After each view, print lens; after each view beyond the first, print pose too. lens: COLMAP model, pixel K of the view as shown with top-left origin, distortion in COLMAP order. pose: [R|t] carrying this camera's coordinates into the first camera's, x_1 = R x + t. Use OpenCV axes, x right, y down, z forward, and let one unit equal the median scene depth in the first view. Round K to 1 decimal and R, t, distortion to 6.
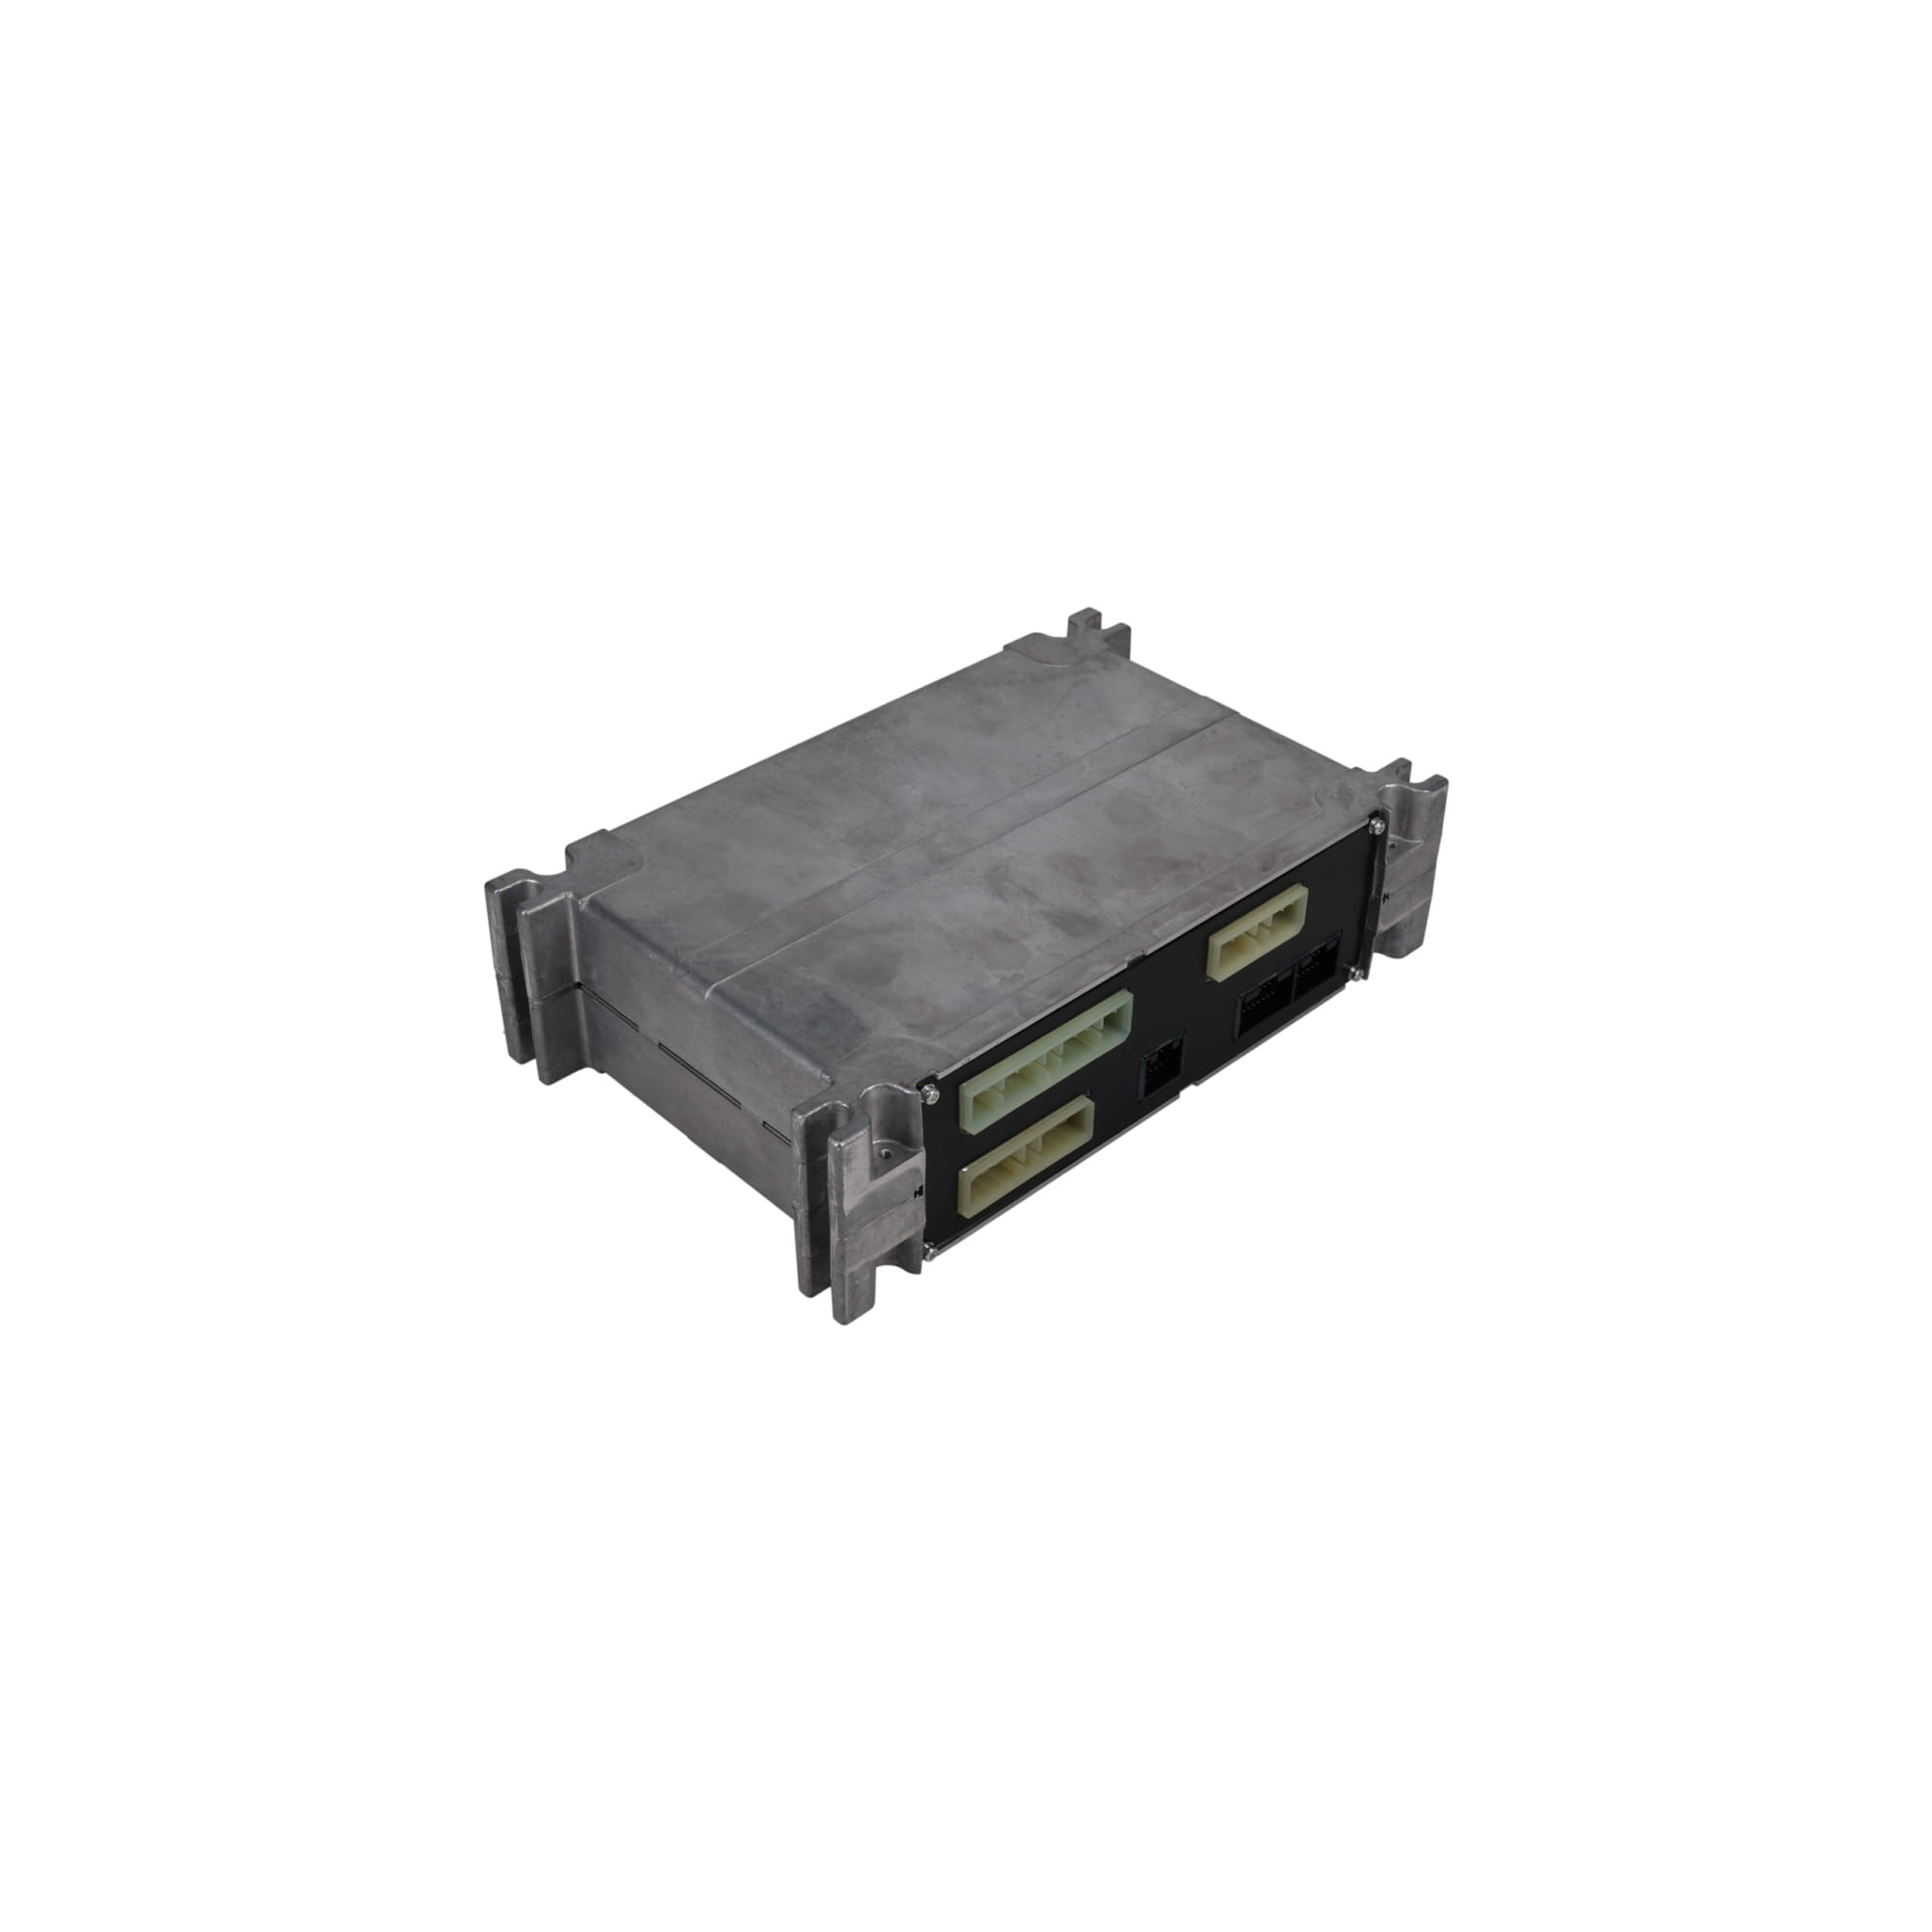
lens RADIAL K [[2224.5, 0, 967.6], [0, 2224.5, 957.1], [0, 0, 1]] dist [0.010250, 0.000000]
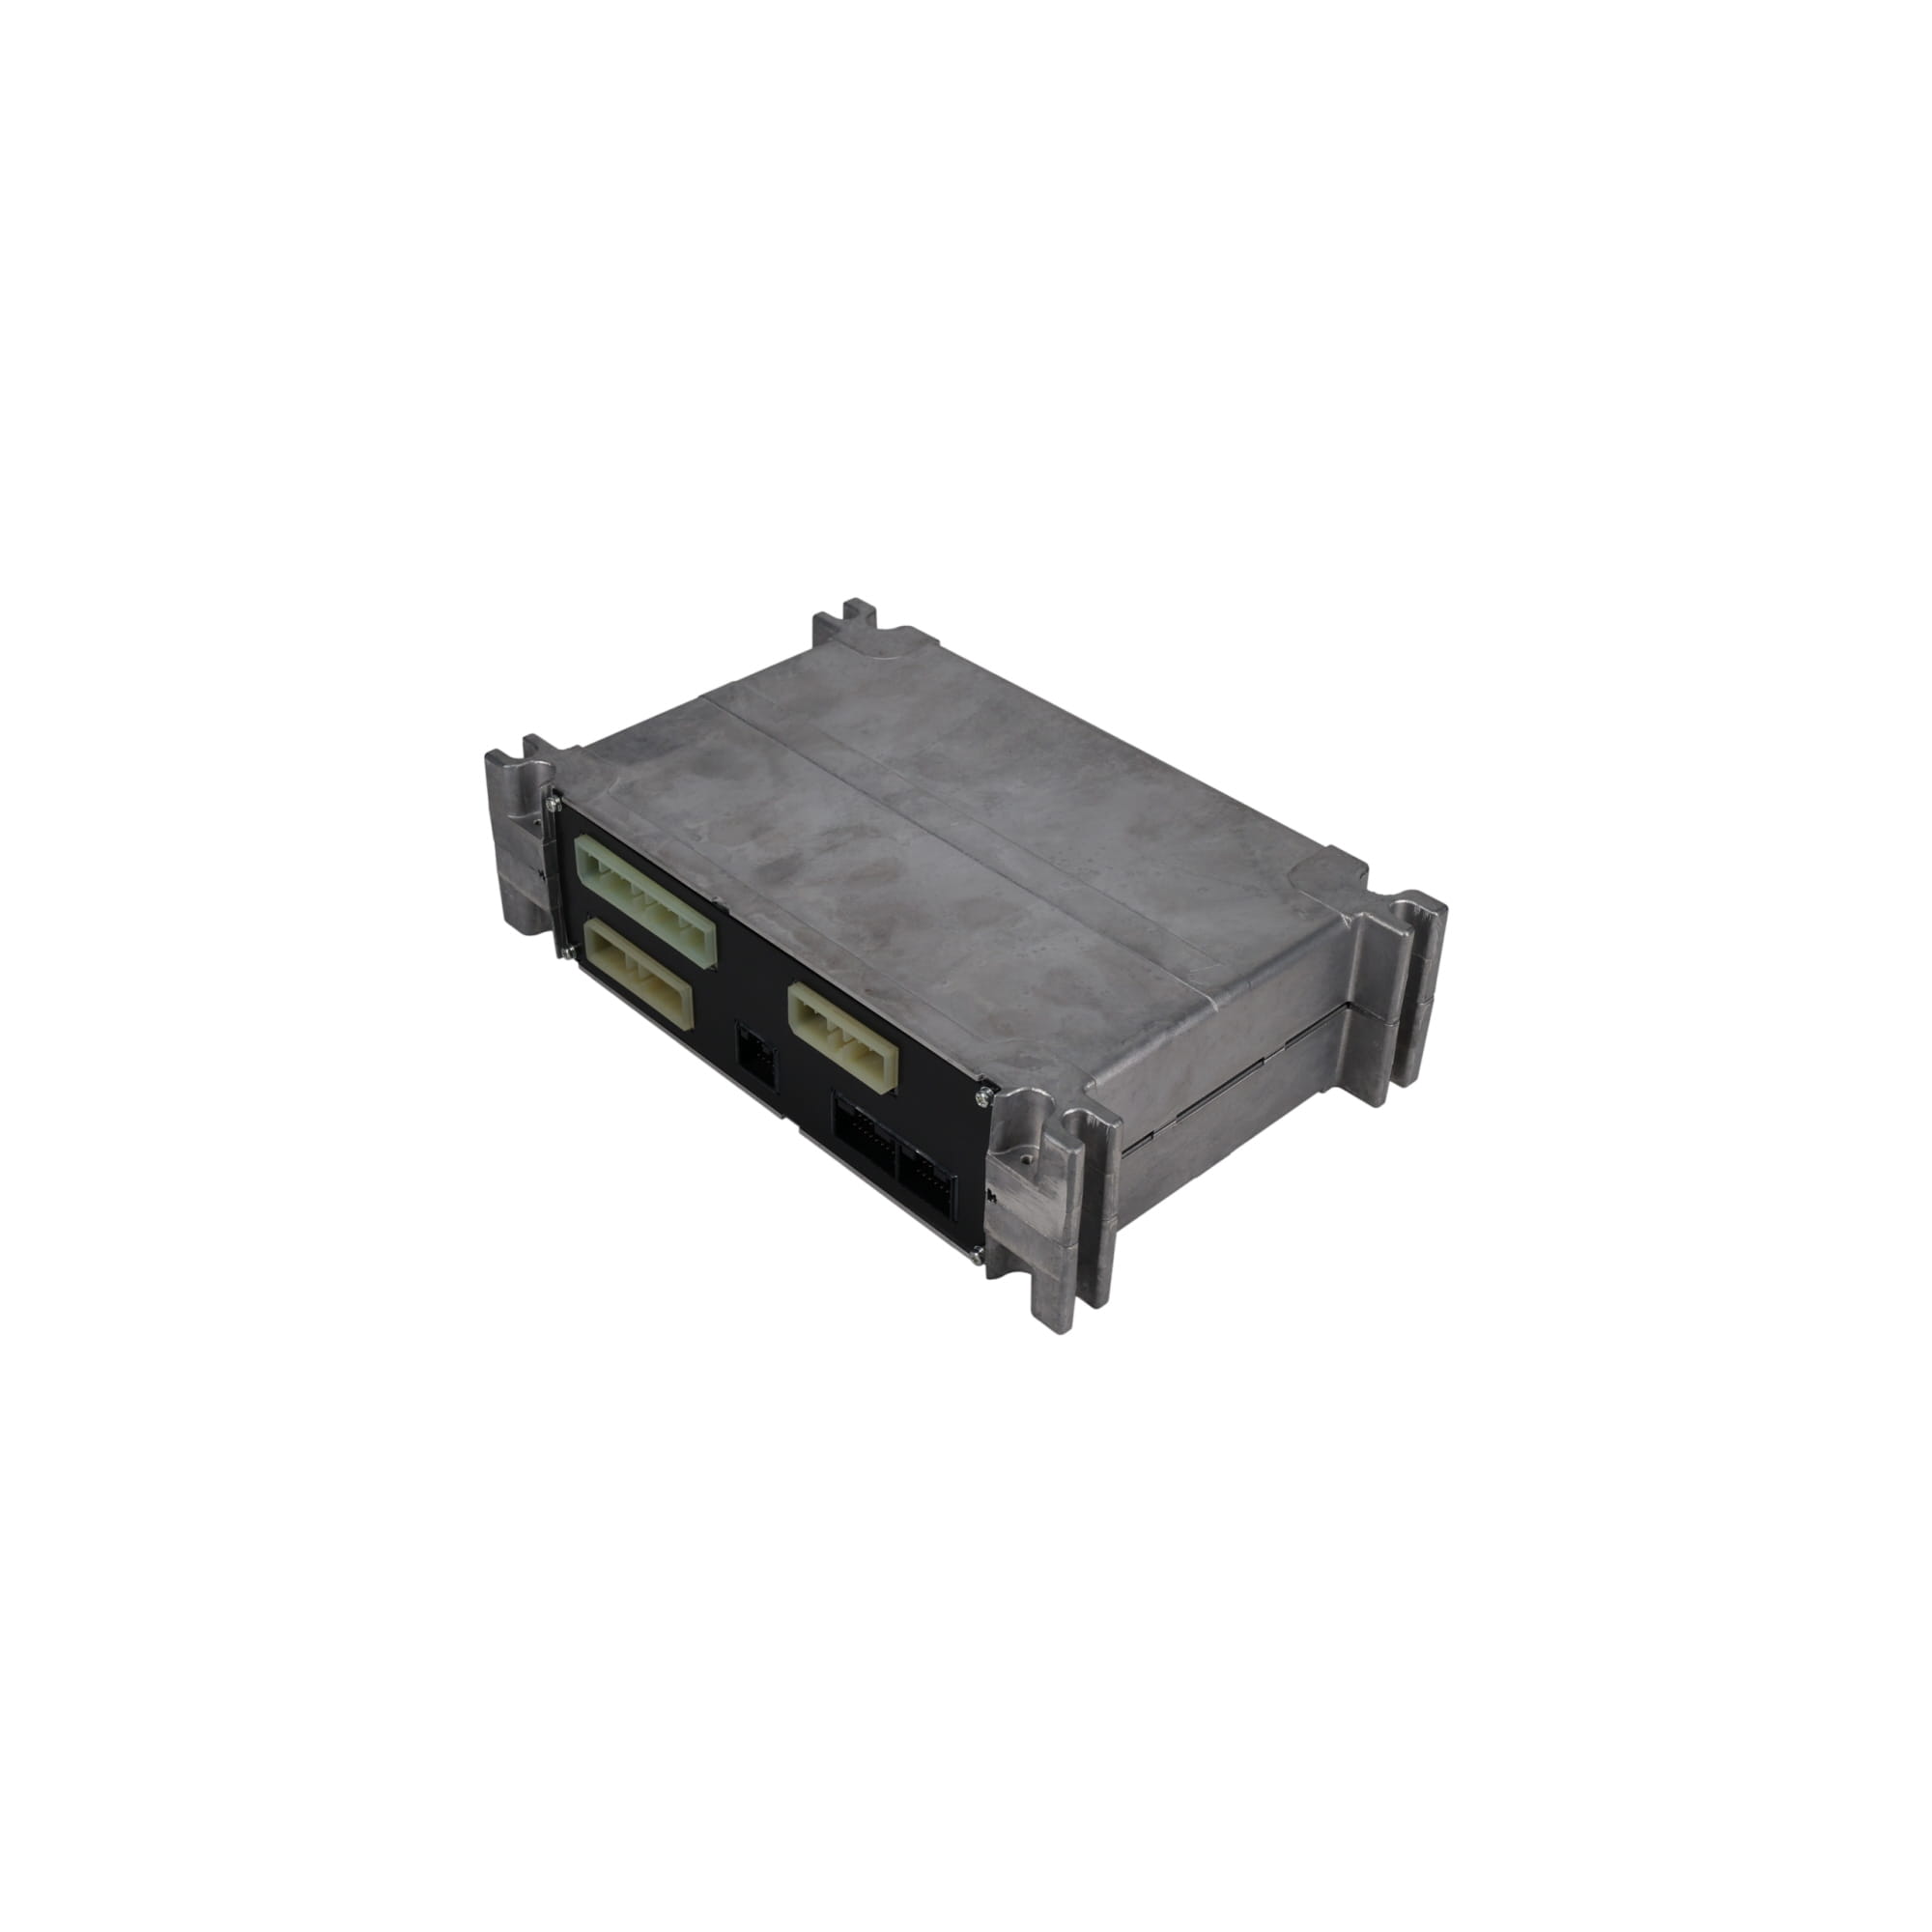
lens RADIAL K [[2224.5, 0, 950.1], [0, 2224.5, 971.4], [0, 0, 1]] dist [0.010250, 0.000000]
pose [[0.002510, 0.591762, -0.806109, 0.860727], [-0.611421, 0.638787, 0.467028, -0.489030], [0.791301, 0.491700, 0.363419, 0.684926]]
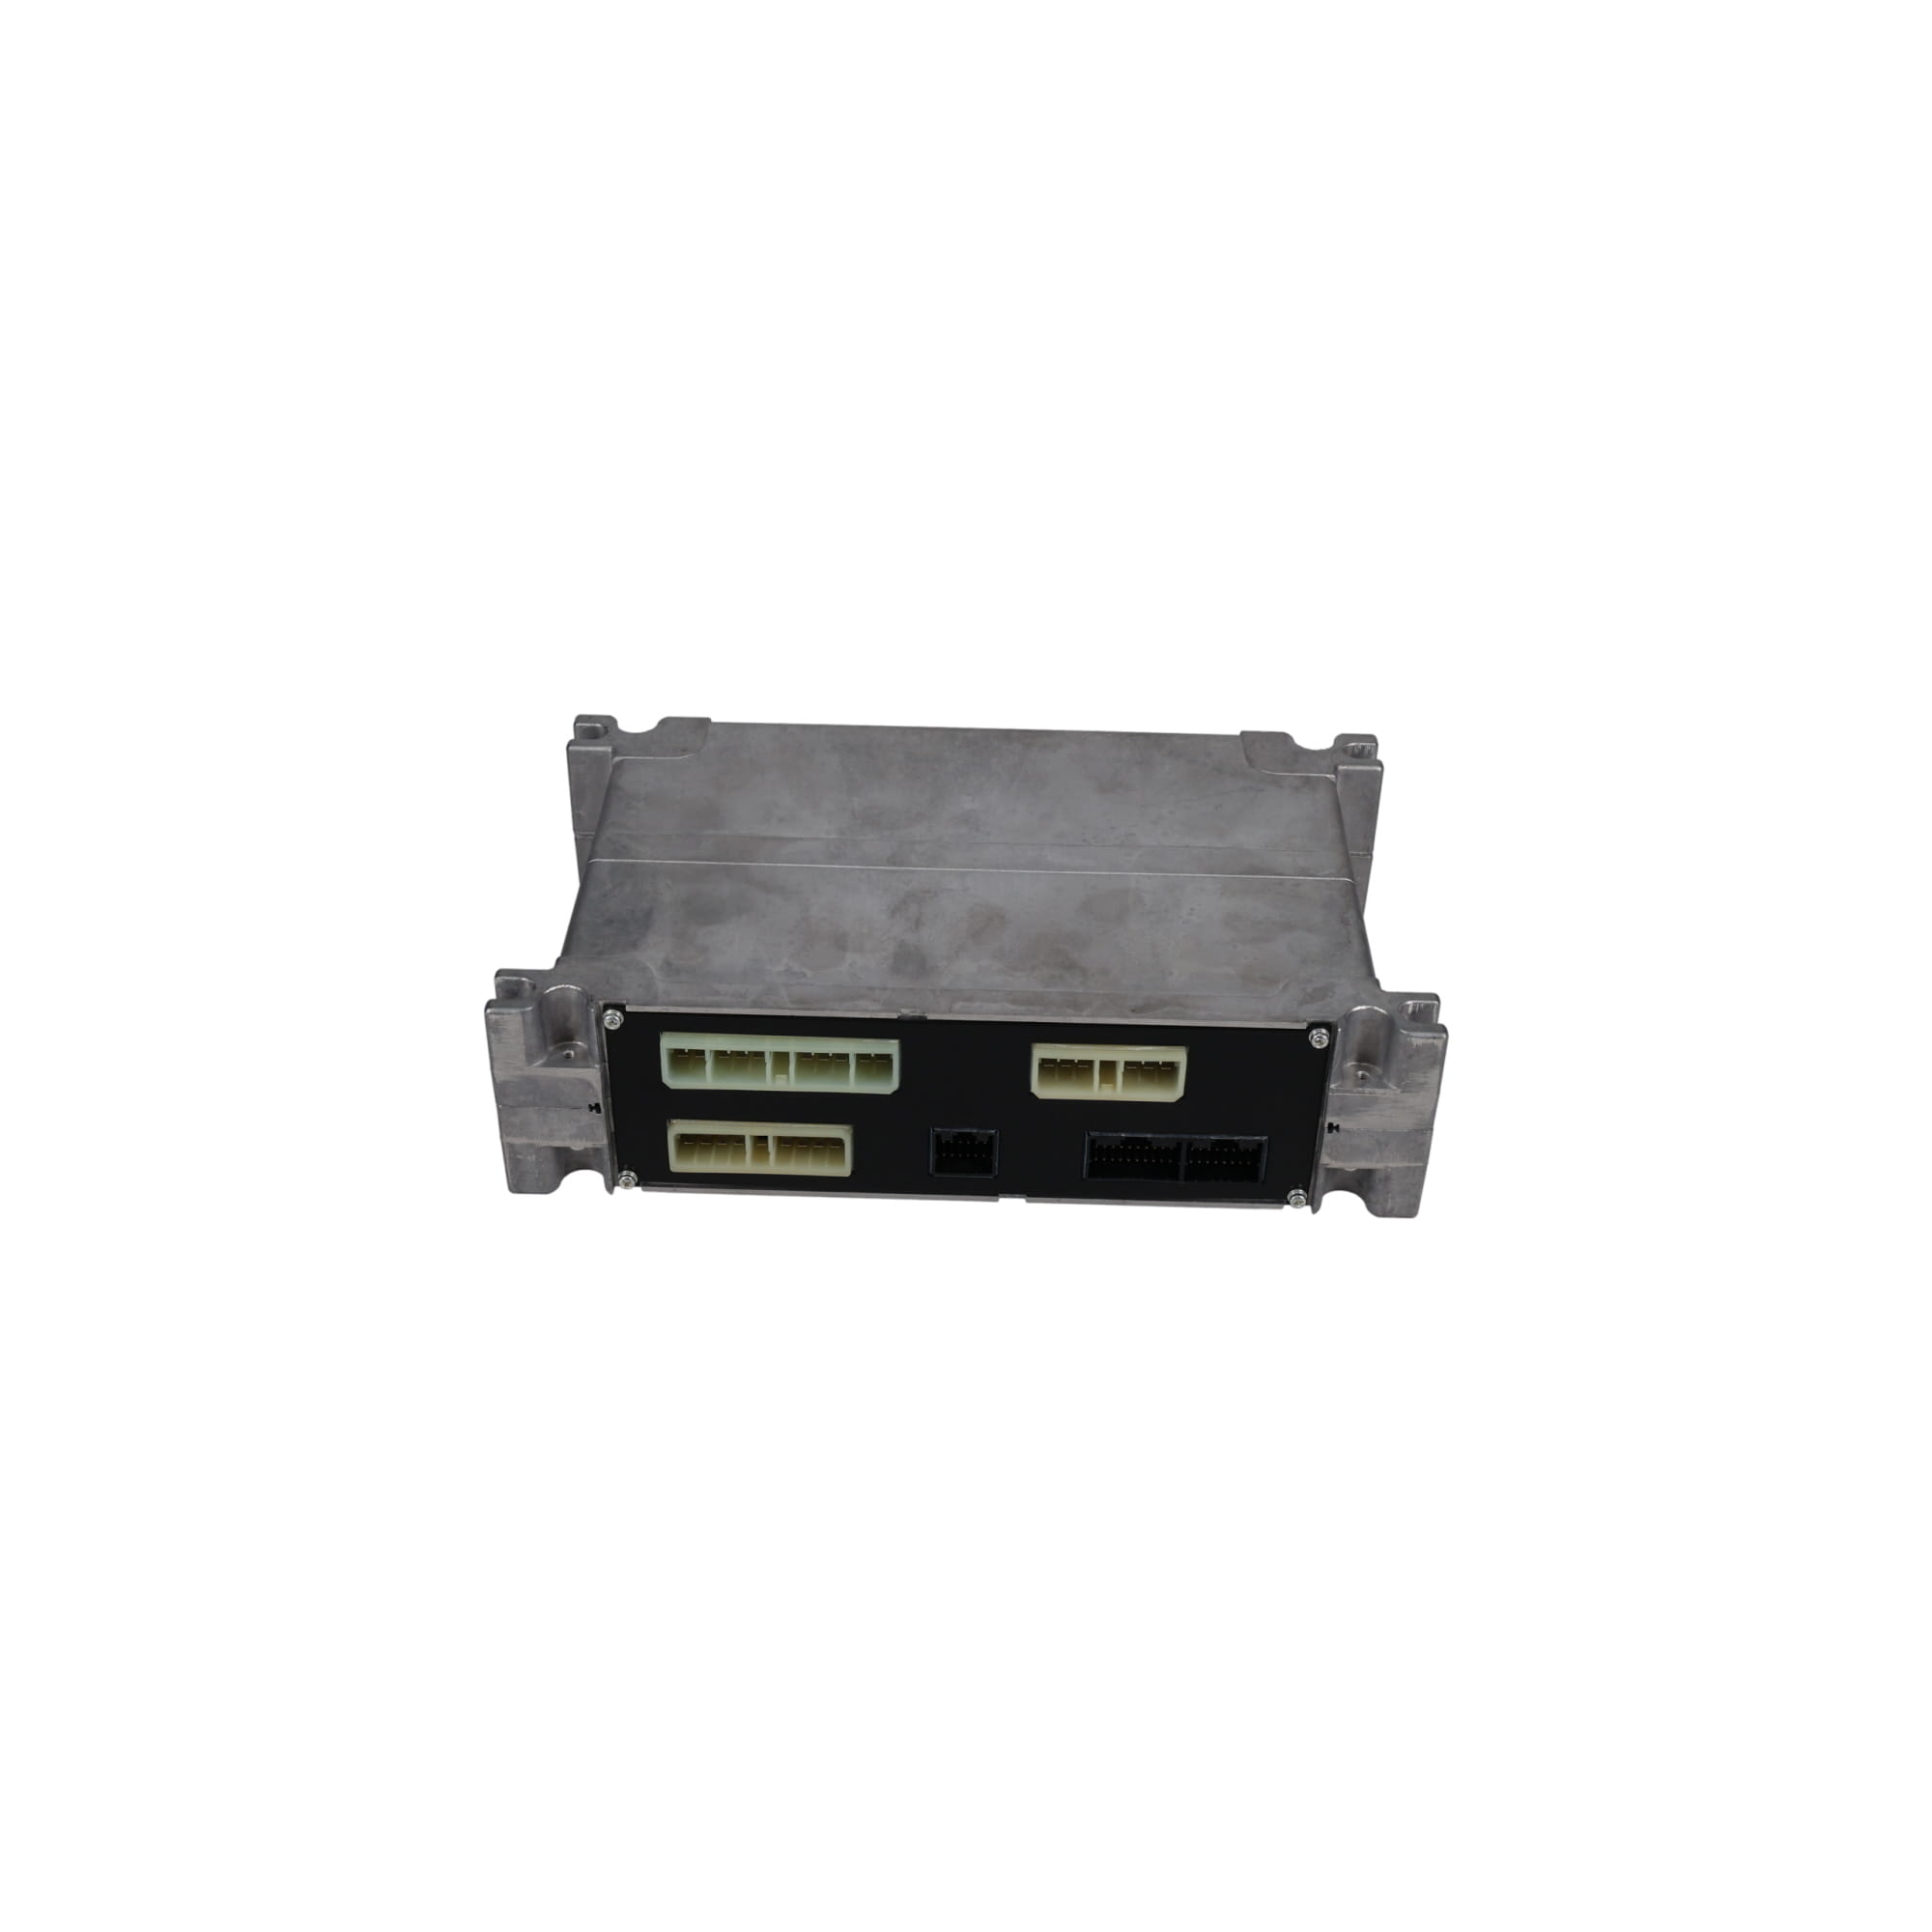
lens RADIAL K [[2314.1, 0, 957.9], [0, 2314.1, 963.0], [0, 0, 1]] dist [-0.023997, 0.000000]
pose [[0.705571, 0.413143, -0.575745, 0.610079], [-0.426586, 0.896390, 0.120453, -0.137910], [0.565856, 0.160616, 0.808708, 0.197349]]
